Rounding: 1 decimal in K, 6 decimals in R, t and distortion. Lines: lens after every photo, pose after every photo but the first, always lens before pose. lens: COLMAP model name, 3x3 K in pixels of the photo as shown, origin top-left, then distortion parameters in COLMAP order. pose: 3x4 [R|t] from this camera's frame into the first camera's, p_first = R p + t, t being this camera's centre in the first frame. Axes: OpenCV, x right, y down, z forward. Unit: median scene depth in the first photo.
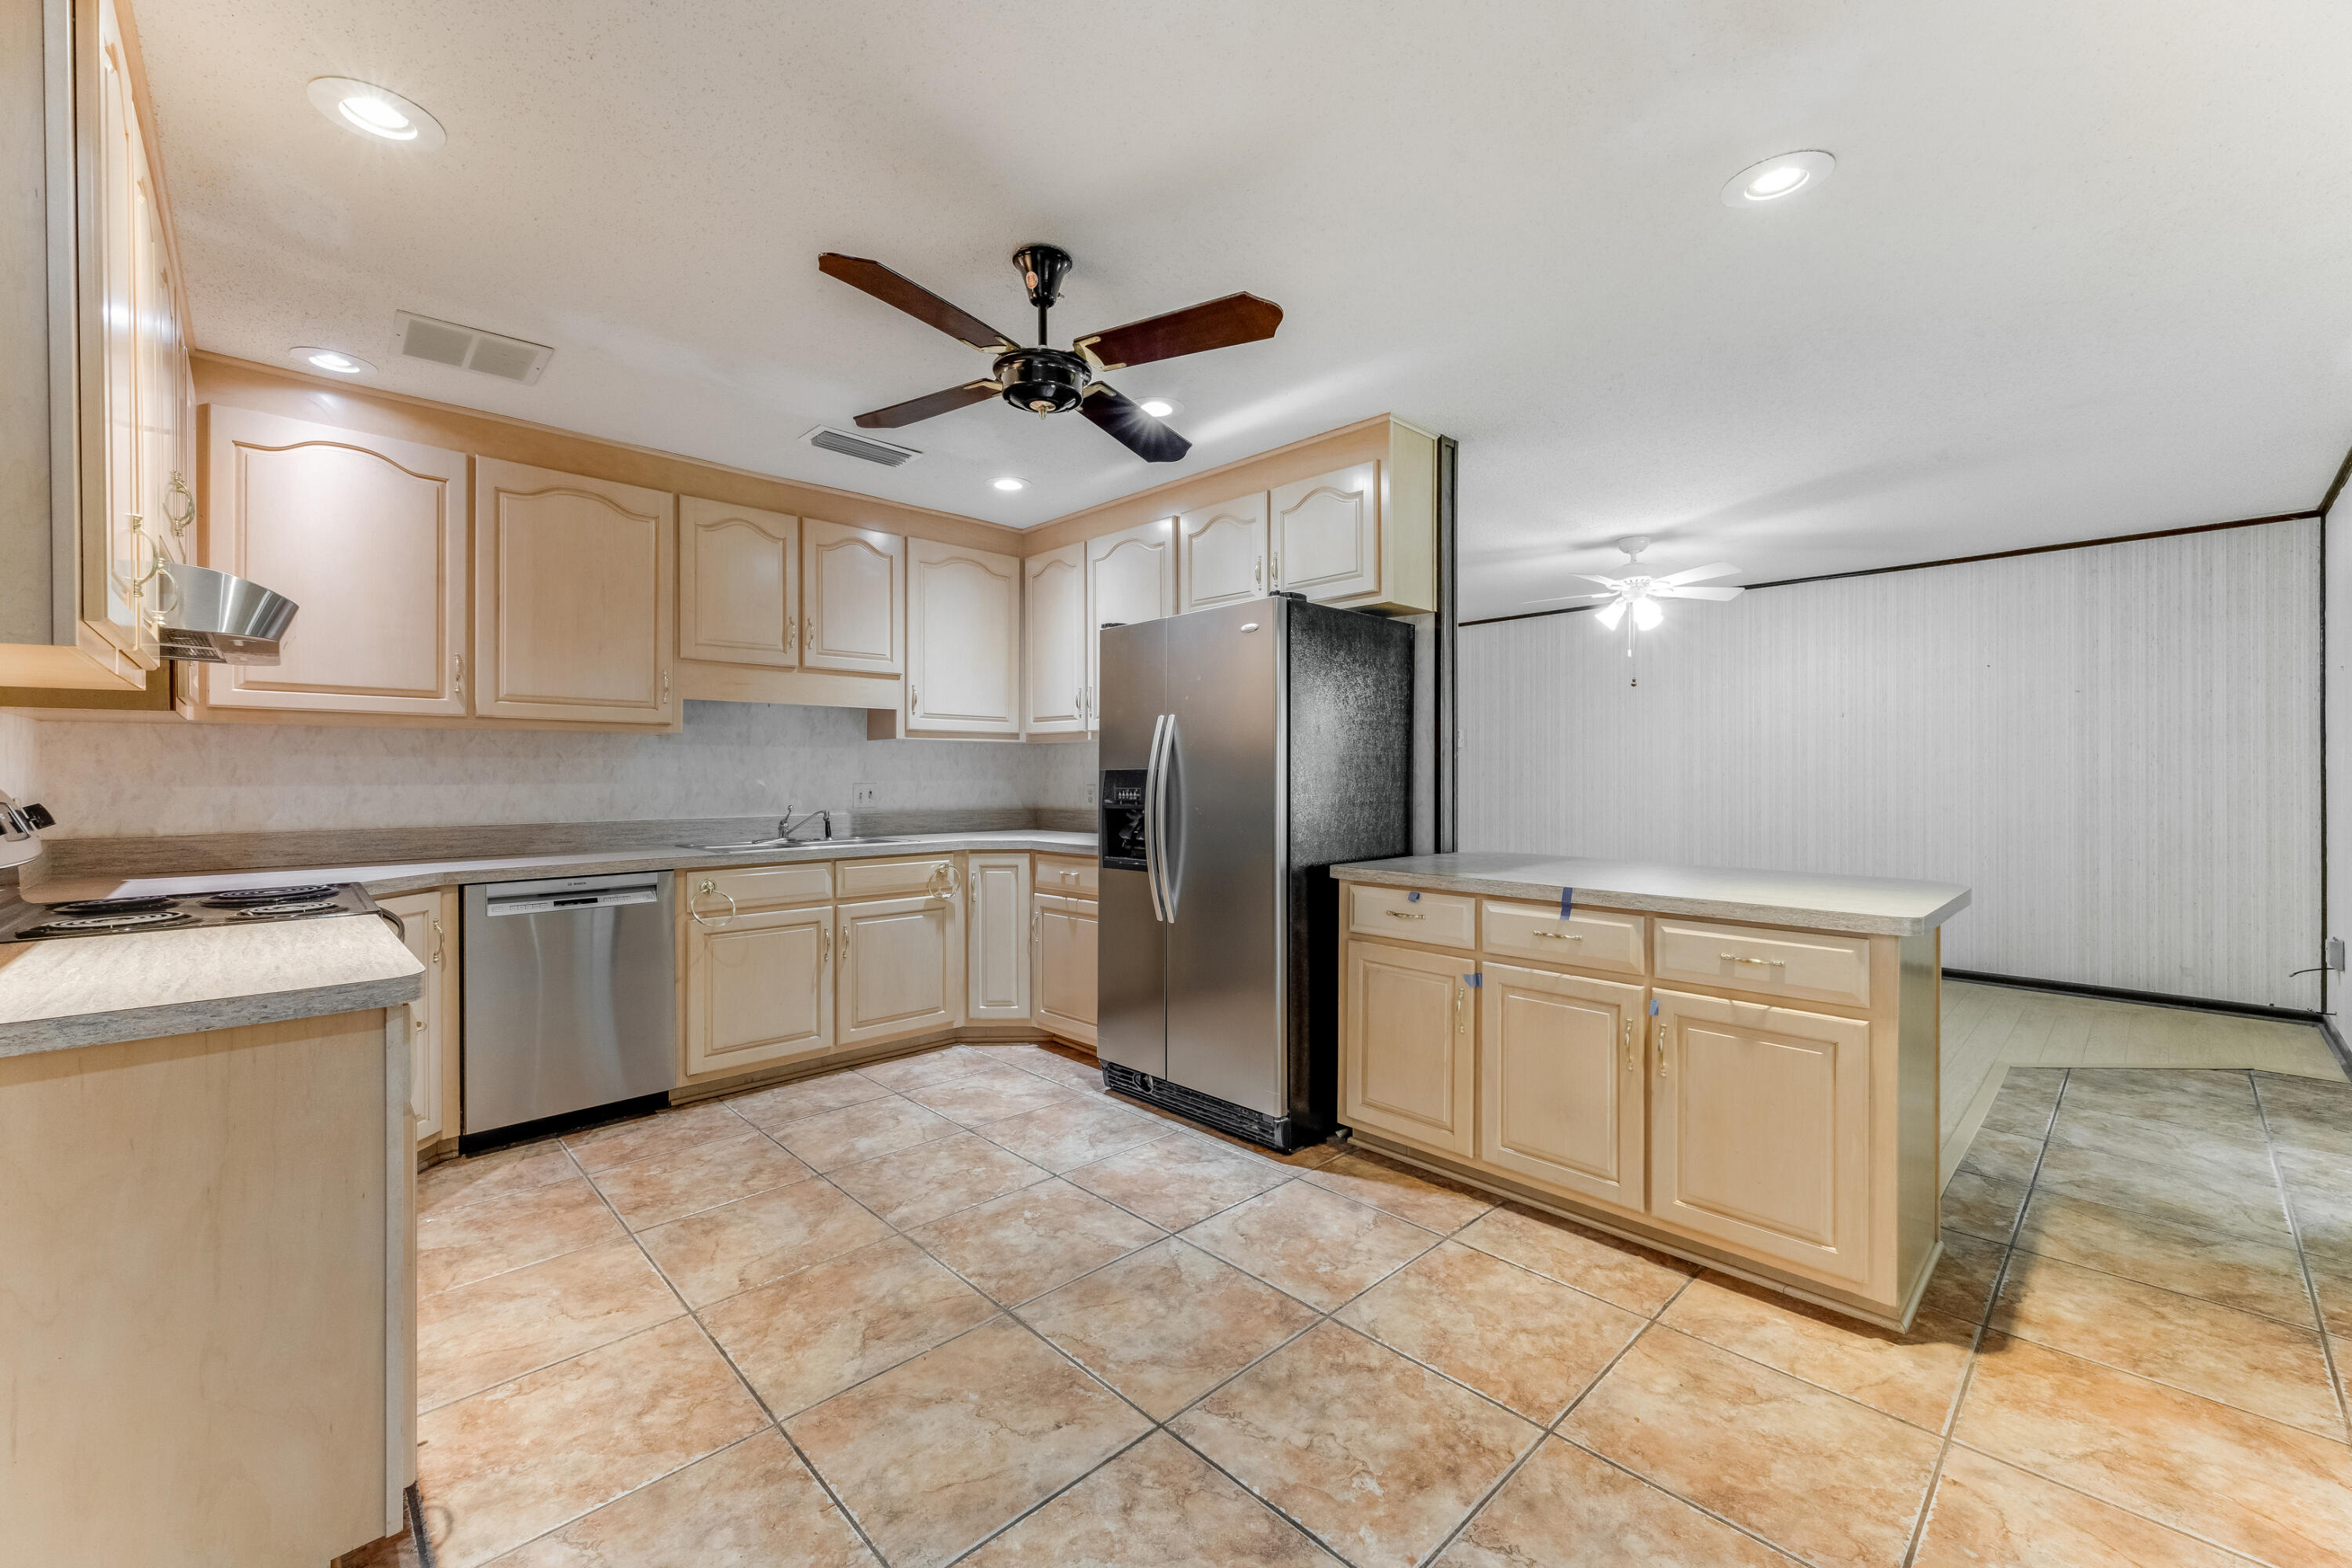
lens RADIAL K [[913.4, 0, 1159.2], [0, 913.4, 778.9], [0, 0, 1]] dist [0.001411, 0.000092]
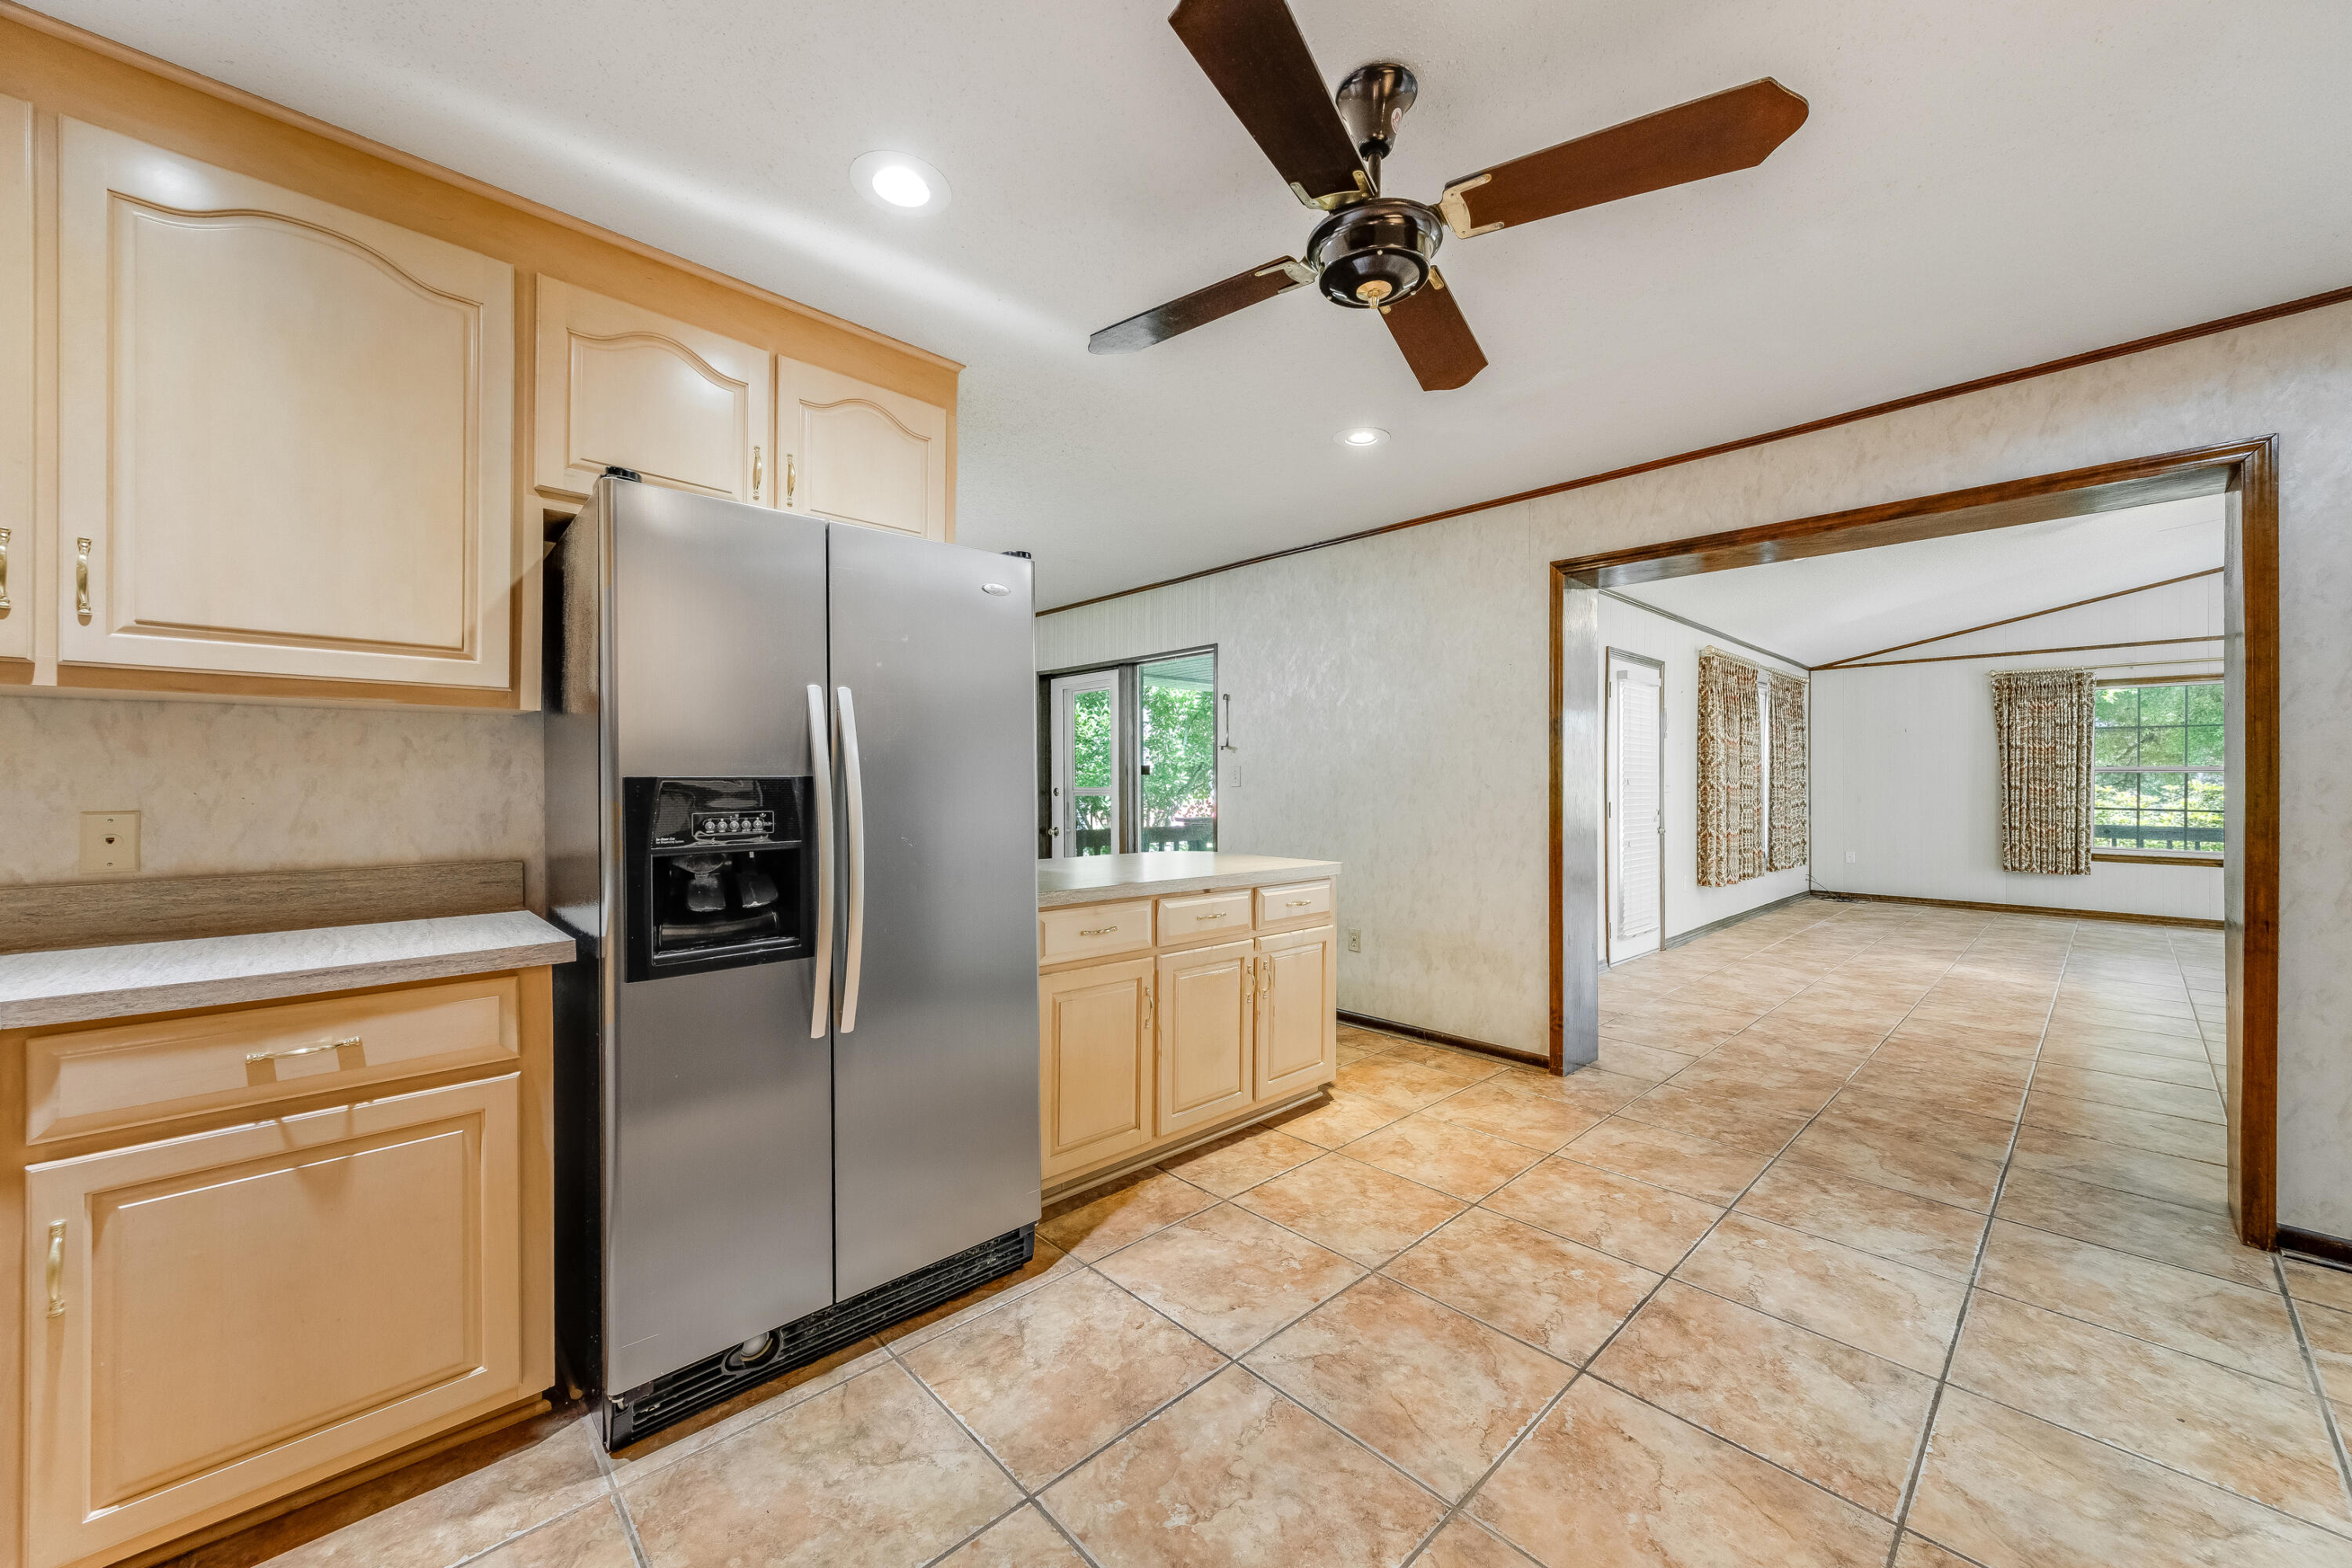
lens RADIAL K [[874.6, 0, 1191.0], [0, 874.6, 780.4], [0, 0, 1]] dist [0.009809, -0.000058]
pose [[0.004650, 0.005016, 0.999977, -0.789153], [0.005583, 0.999972, -0.005042, -0.005930], [-0.999974, 0.005606, 0.004622, 1.076401]]
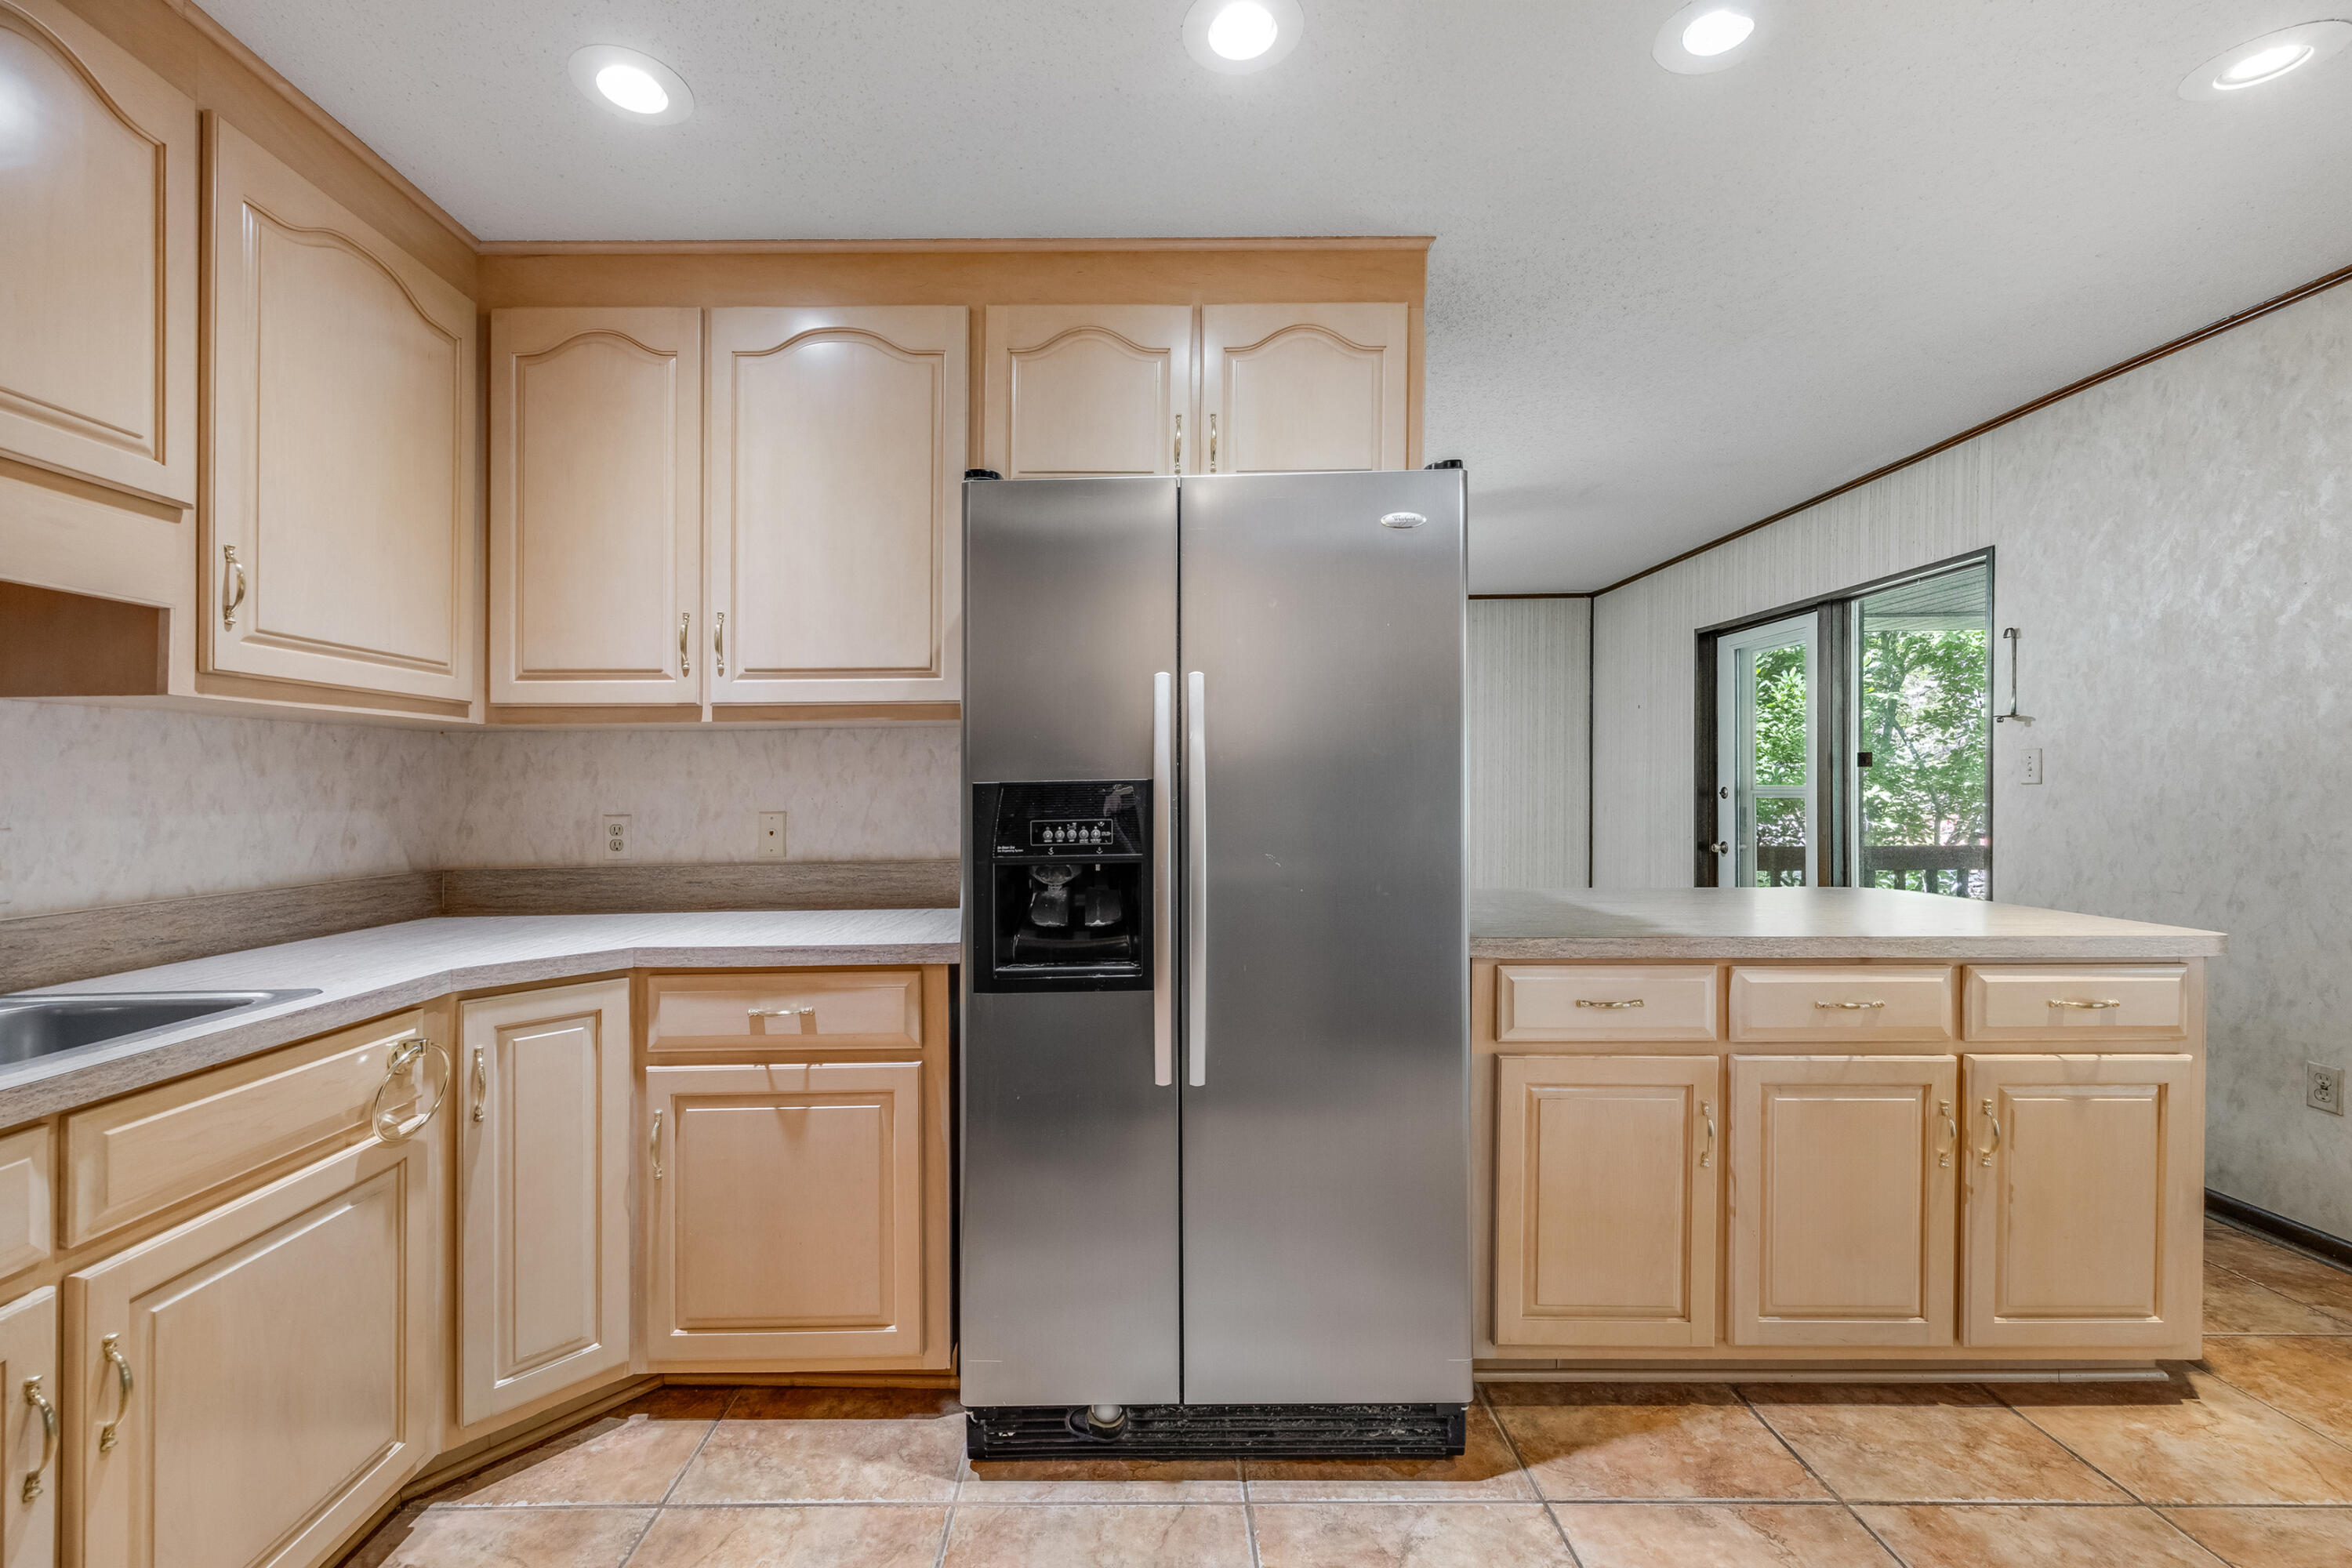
lens RADIAL K [[979.3, 0, 1137.9], [0, 979.3, 789.6], [0, 0, 1]] dist [0.007046, -0.000750]
pose [[0.698329, -0.007753, 0.715735, -0.547454], [0.012960, 0.999914, -0.001813, -0.006503], [-0.715660, 0.010542, 0.698370, 0.899559]]
